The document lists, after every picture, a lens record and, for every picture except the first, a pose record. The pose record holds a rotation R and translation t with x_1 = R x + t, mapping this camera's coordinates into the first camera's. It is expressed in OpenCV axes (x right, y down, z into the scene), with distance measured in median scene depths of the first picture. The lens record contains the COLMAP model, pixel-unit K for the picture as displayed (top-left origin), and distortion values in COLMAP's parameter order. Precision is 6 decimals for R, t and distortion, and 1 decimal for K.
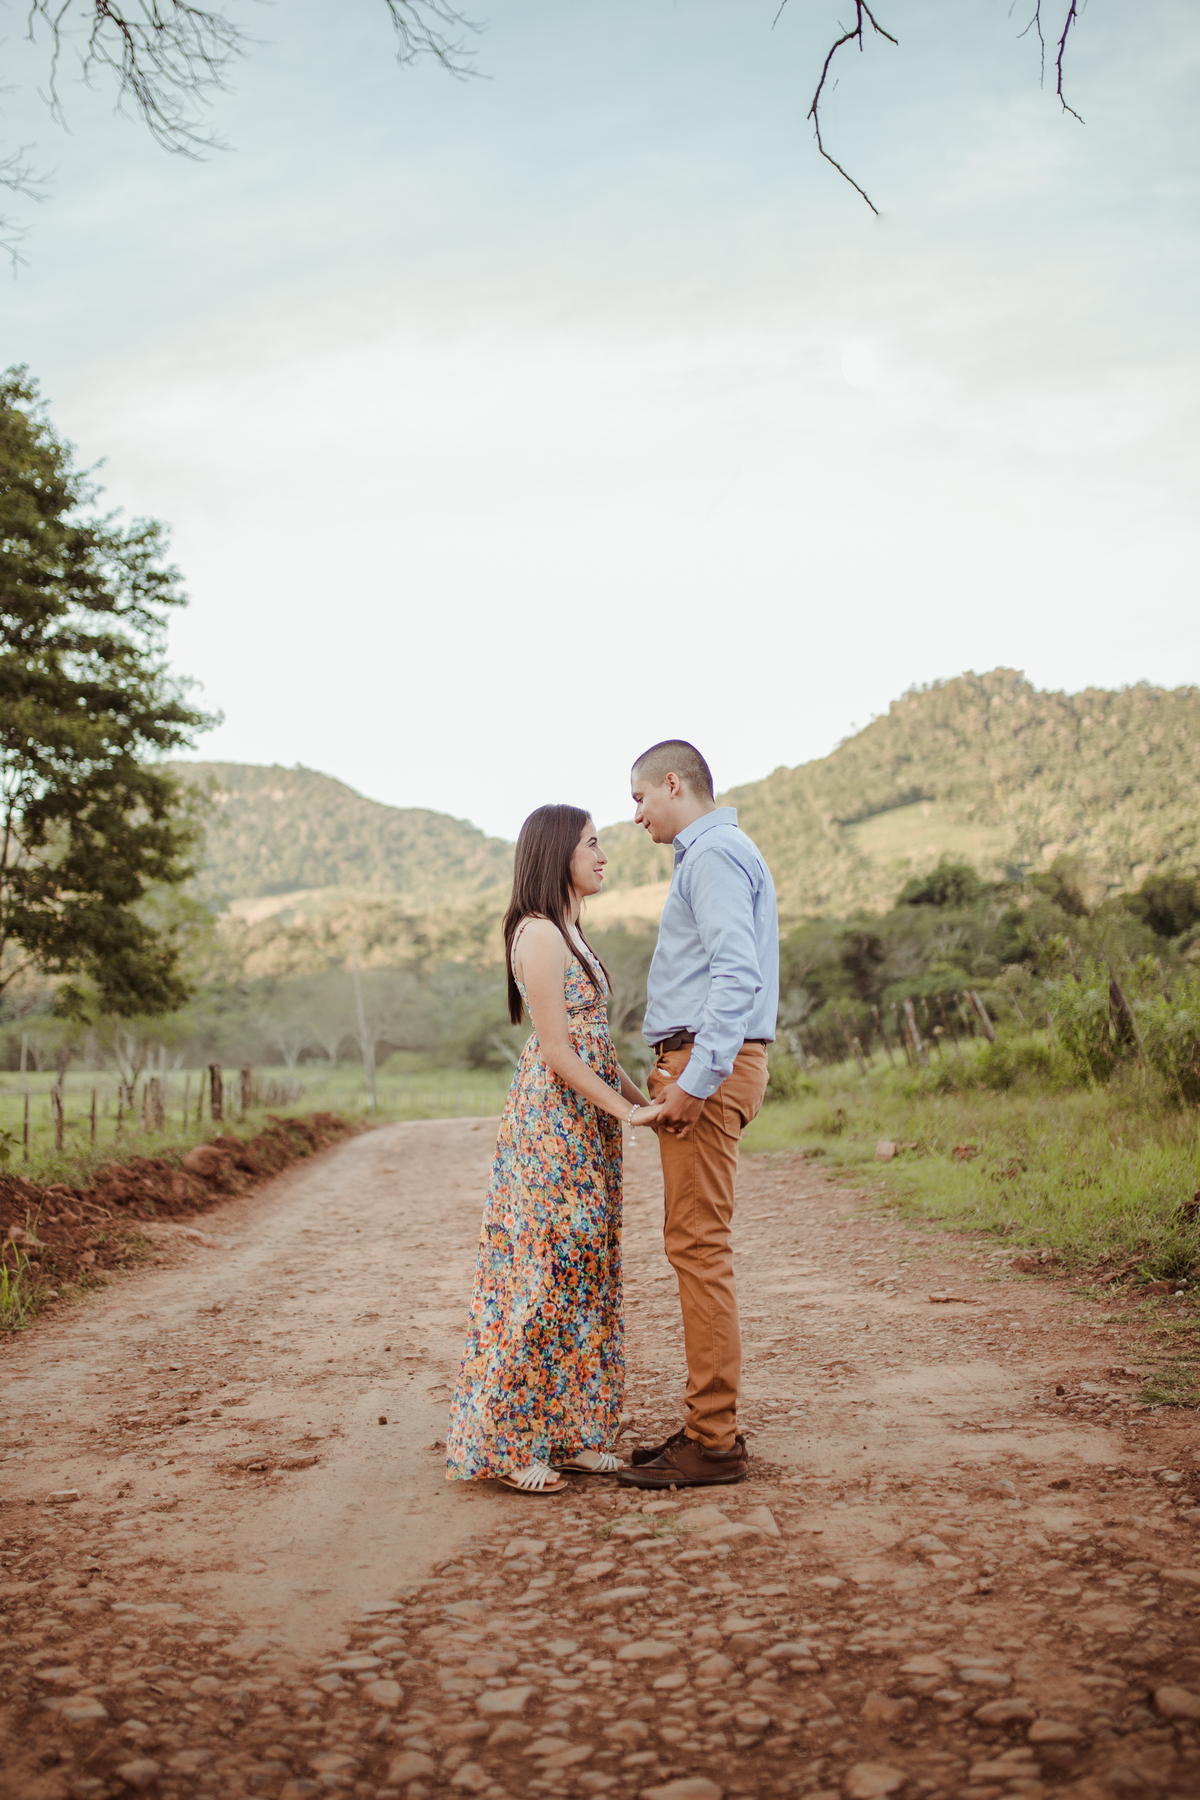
lens RADIAL K [[1876.8, 0, 671.6], [0, 1876.8, 903.2], [0, 0, 1]] dist [-0.021996, -0.019335]
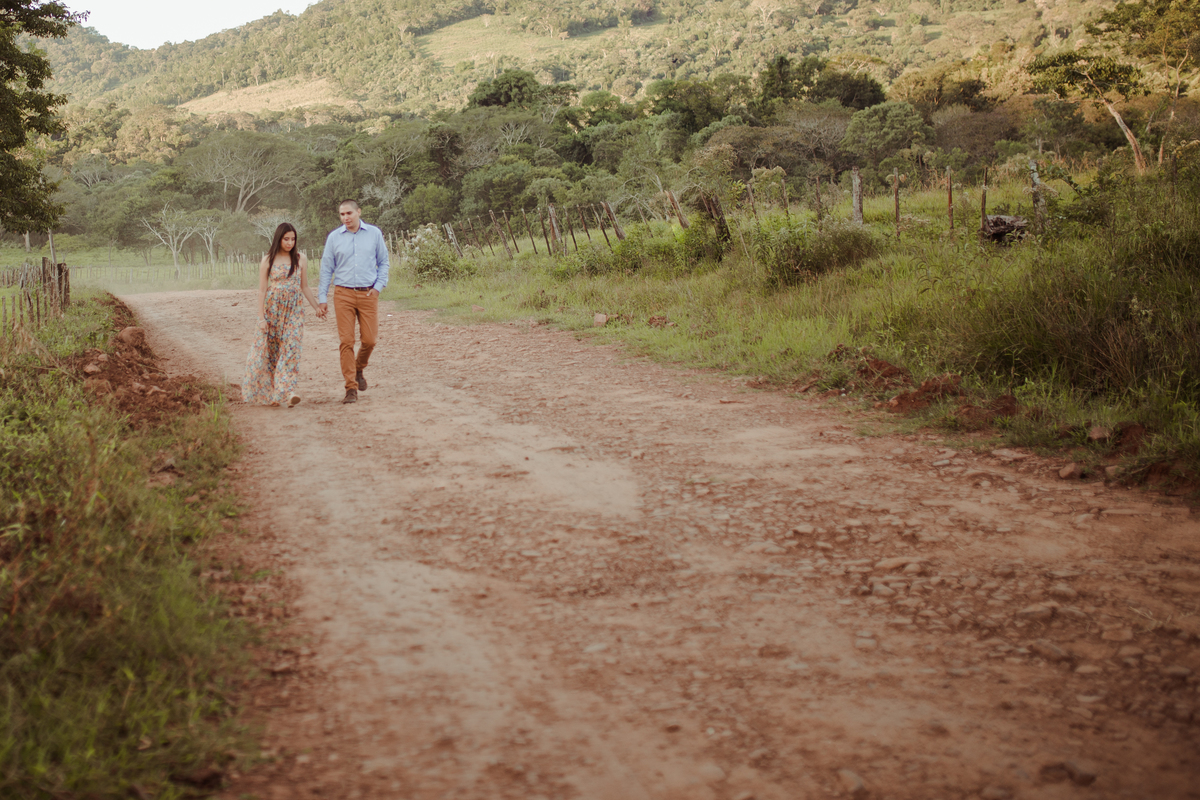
lens RADIAL K [[1251.2, 0, 600.0], [0, 1251.2, 400.0], [0, 0, 1]] dist [-0.021996, -0.019335]
pose [[0.991904, -0.028501, 0.123752, 0.097842], [0.004025, 0.981055, 0.193686, 0.031842], [-0.126928, -0.191620, 0.973227, 0.166457]]
